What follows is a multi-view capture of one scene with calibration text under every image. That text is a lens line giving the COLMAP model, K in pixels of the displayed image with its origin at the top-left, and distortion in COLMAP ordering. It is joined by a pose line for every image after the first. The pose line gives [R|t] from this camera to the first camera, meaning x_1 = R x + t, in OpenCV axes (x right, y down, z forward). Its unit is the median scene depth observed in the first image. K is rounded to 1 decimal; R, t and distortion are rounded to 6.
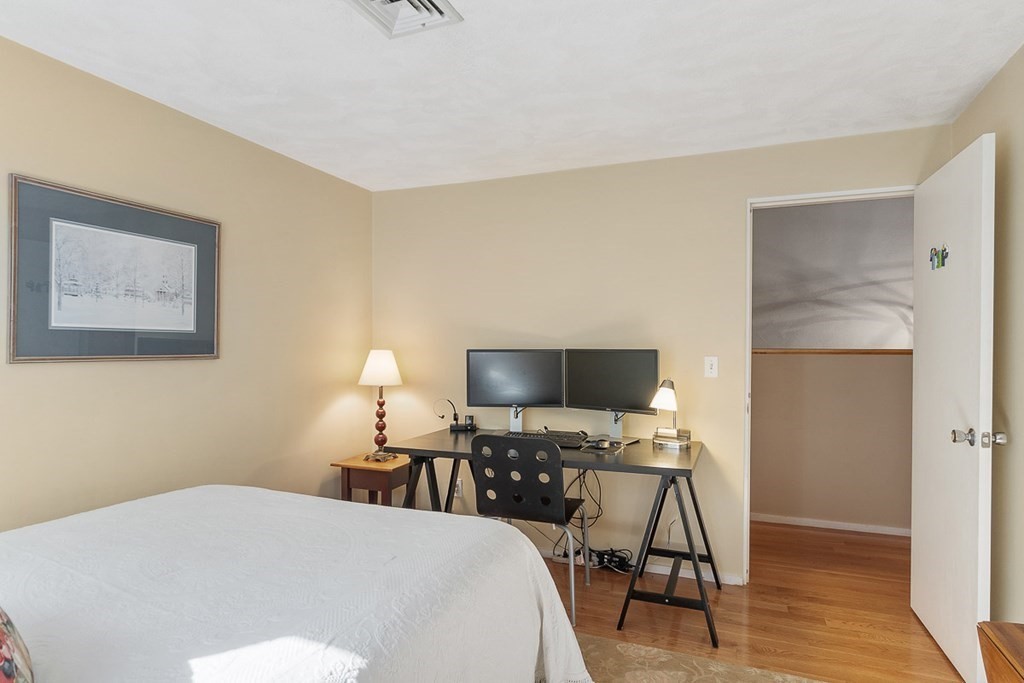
lens RADIAL K [[583.1, 0, 511.3], [0, 583.1, 341.7], [0, 0, 1]] dist [-0.005294, -0.000748]
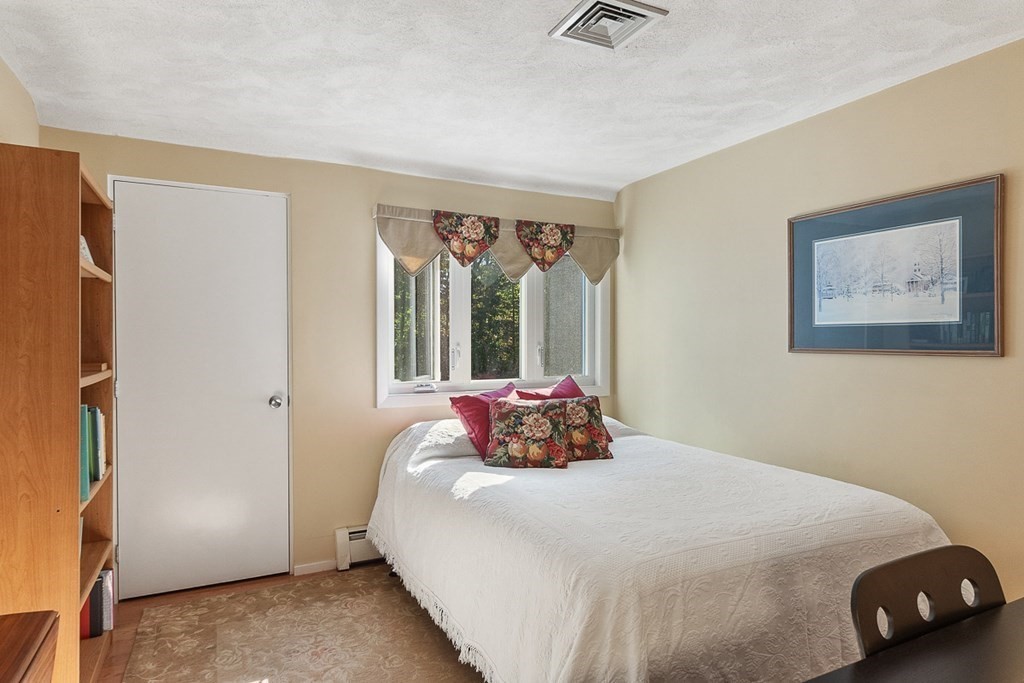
lens RADIAL K [[583.1, 0, 509.7], [0, 583.1, 345.3], [0, 0, 1]] dist [-0.005294, -0.000748]
pose [[-0.665147, 0.001451, -0.746711, 0.545875], [0.000519, 0.999999, 0.001482, 0.014776], [0.746713, 0.000598, -0.665146, 1.190062]]
